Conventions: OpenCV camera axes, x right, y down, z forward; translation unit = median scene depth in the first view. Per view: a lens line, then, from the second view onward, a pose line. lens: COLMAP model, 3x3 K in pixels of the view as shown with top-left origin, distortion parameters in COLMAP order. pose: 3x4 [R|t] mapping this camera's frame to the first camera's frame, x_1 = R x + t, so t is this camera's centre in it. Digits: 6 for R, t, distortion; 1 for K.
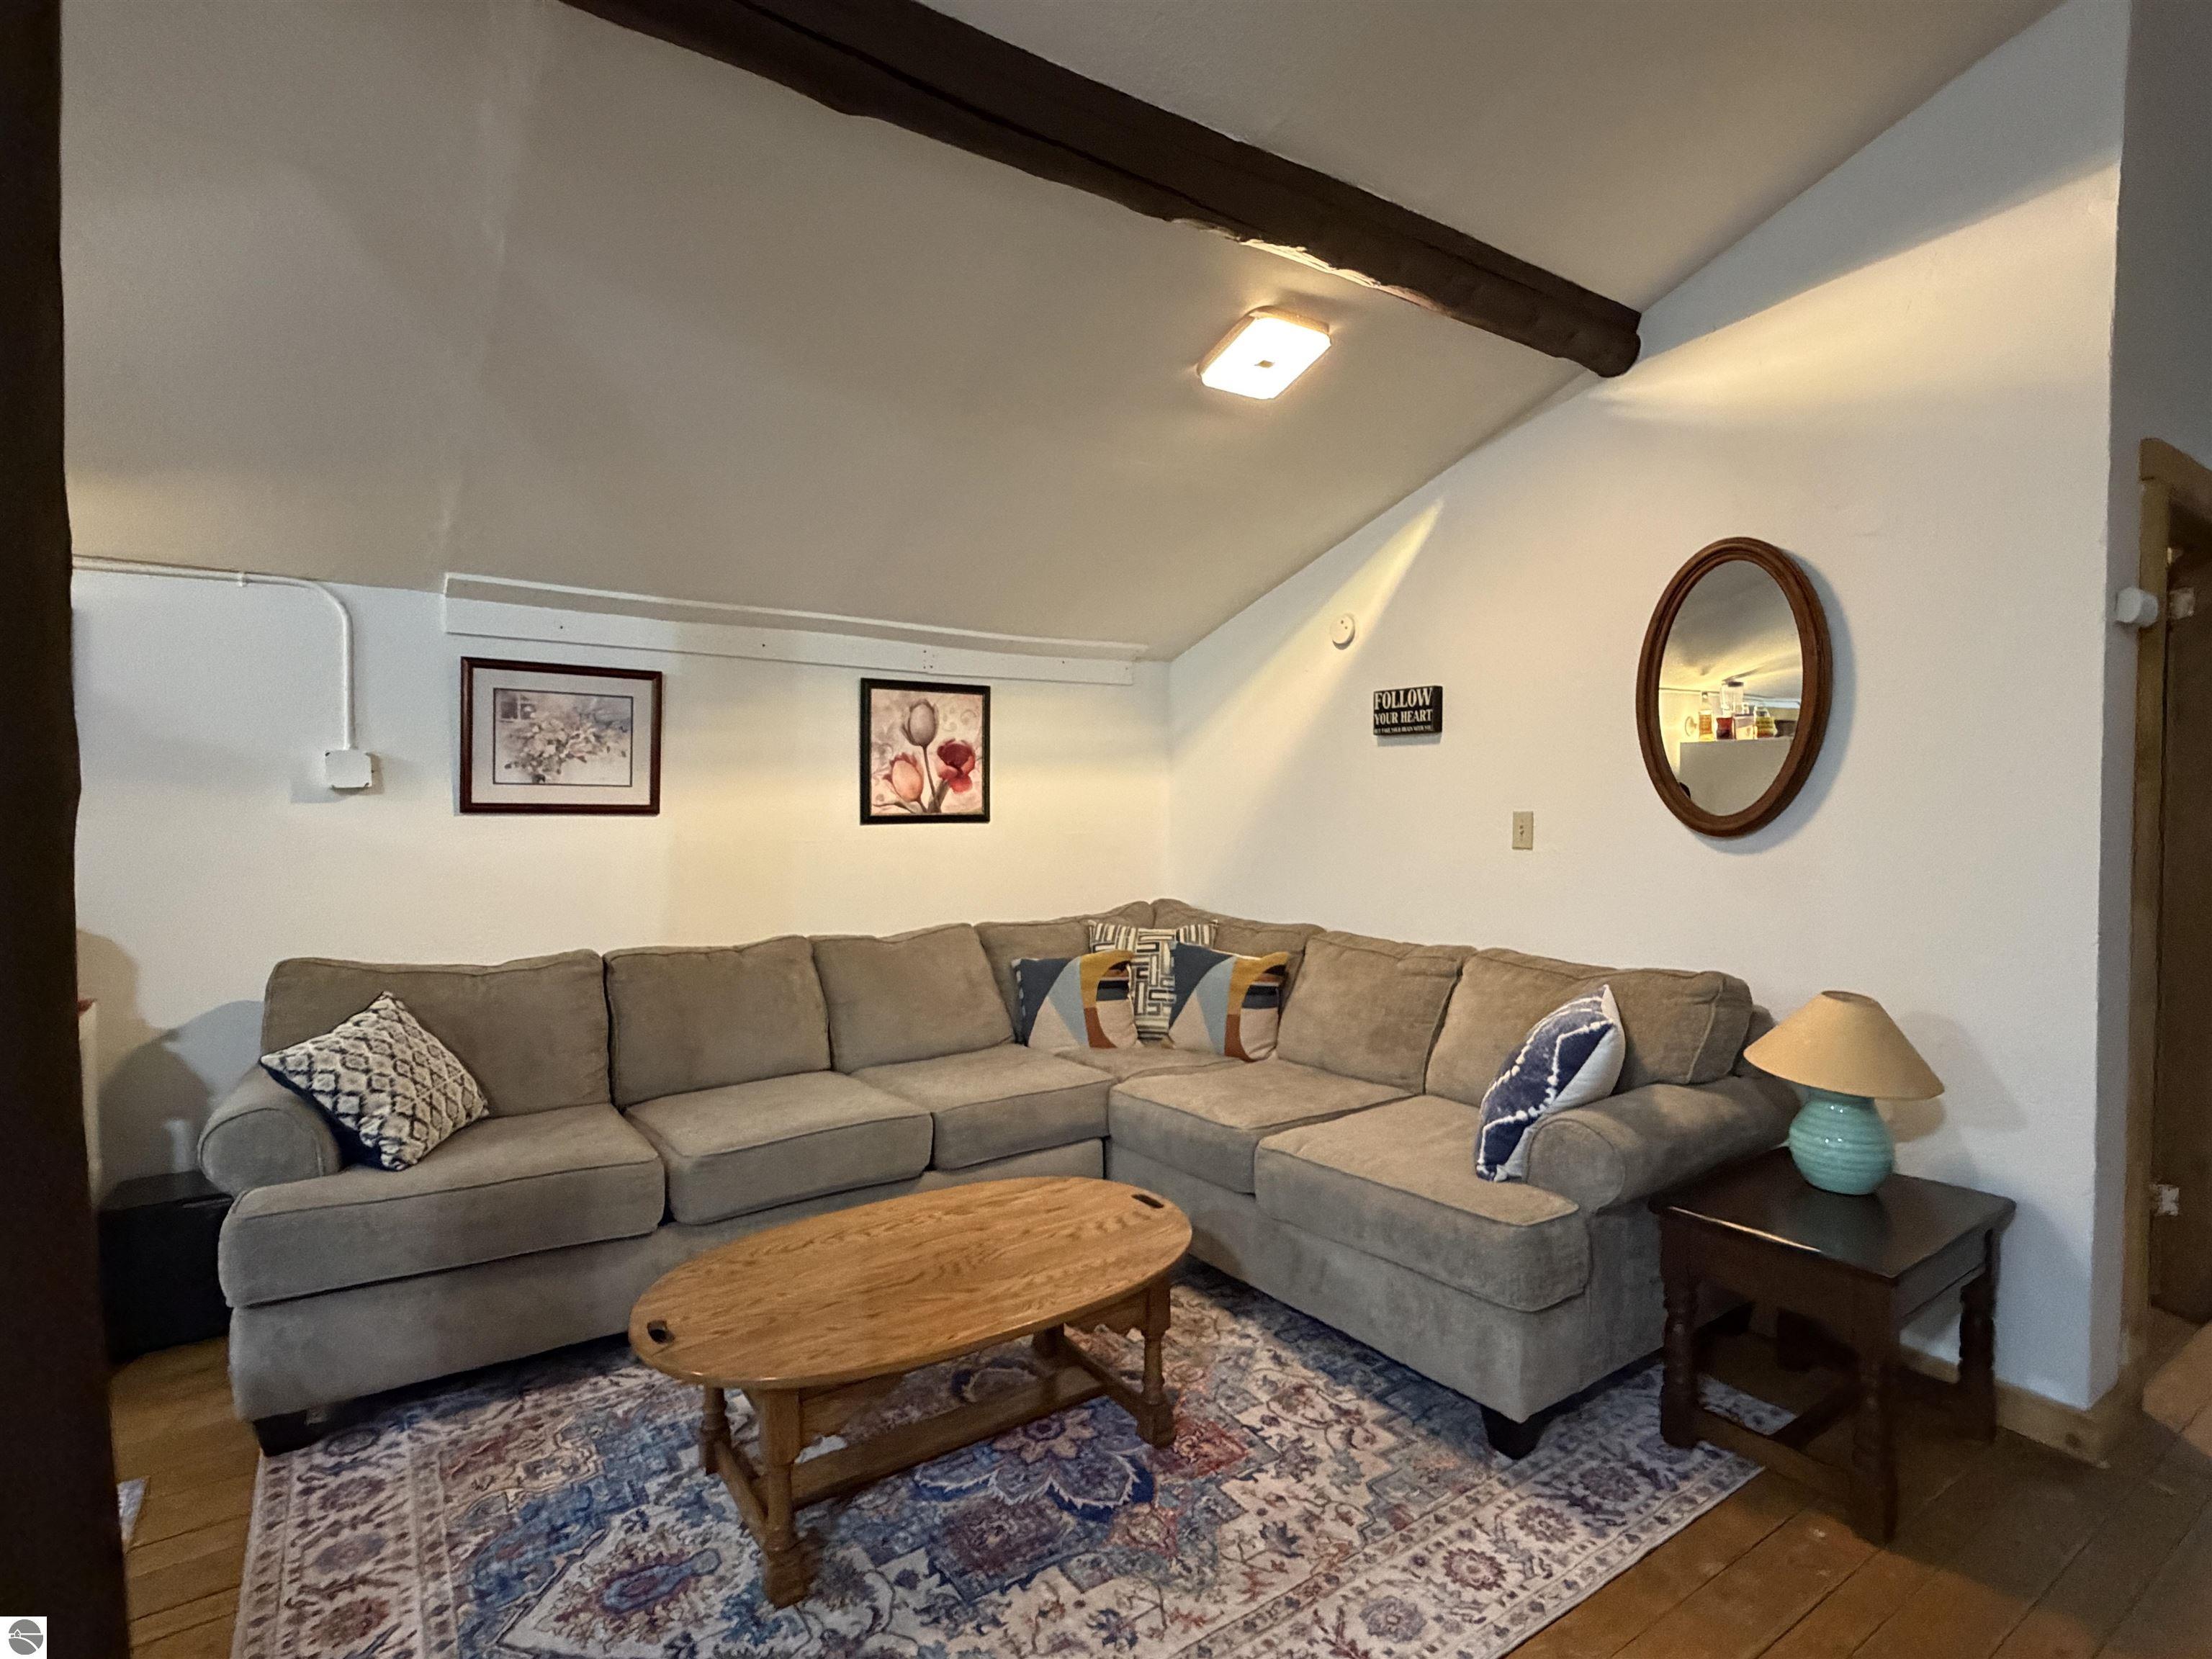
lens RADIAL K [[1104.3, 0, 1106.6], [0, 1104.3, 834.5], [0, 0, 1]] dist [-0.001014, 0.000567]
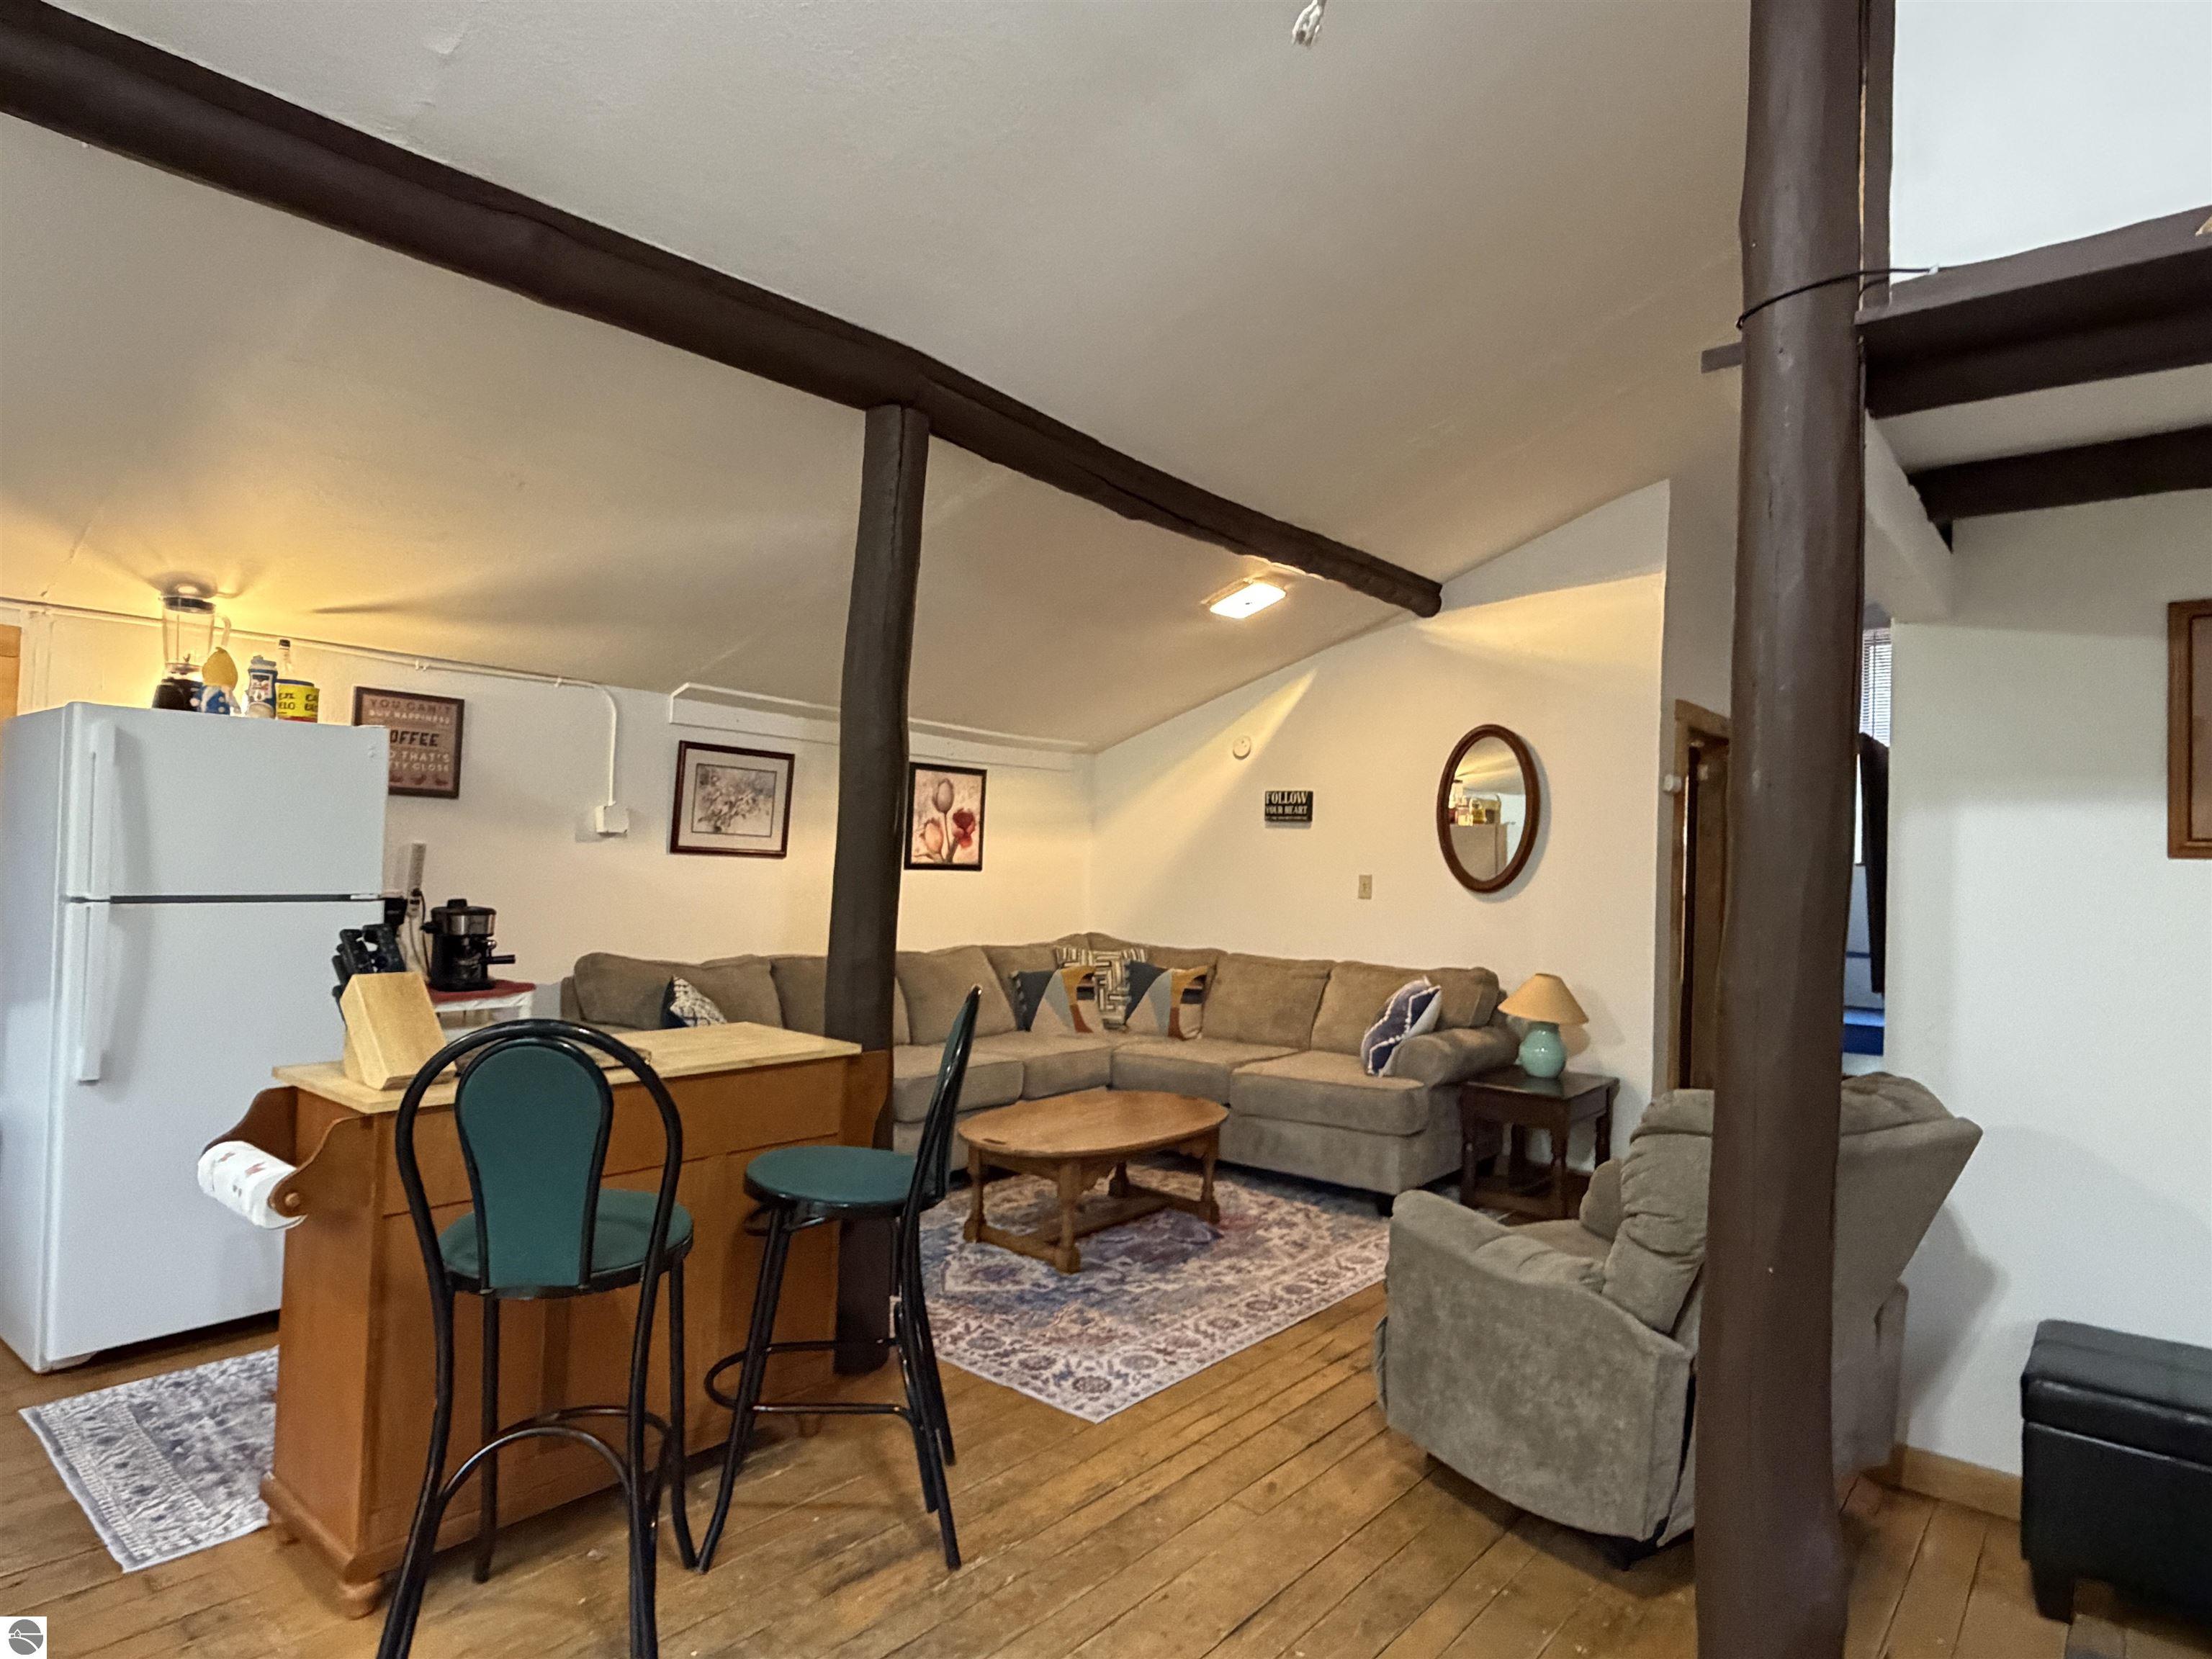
lens RADIAL K [[1278.3, 0, 1109.3], [0, 1278.3, 839.3], [0, 0, 1]] dist [-0.000866, -0.000293]
pose [[0.959530, 0.037762, 0.279064, -0.497101], [-0.026070, 0.998624, -0.045493, 0.021579], [-0.280398, 0.036377, 0.959194, -0.669912]]
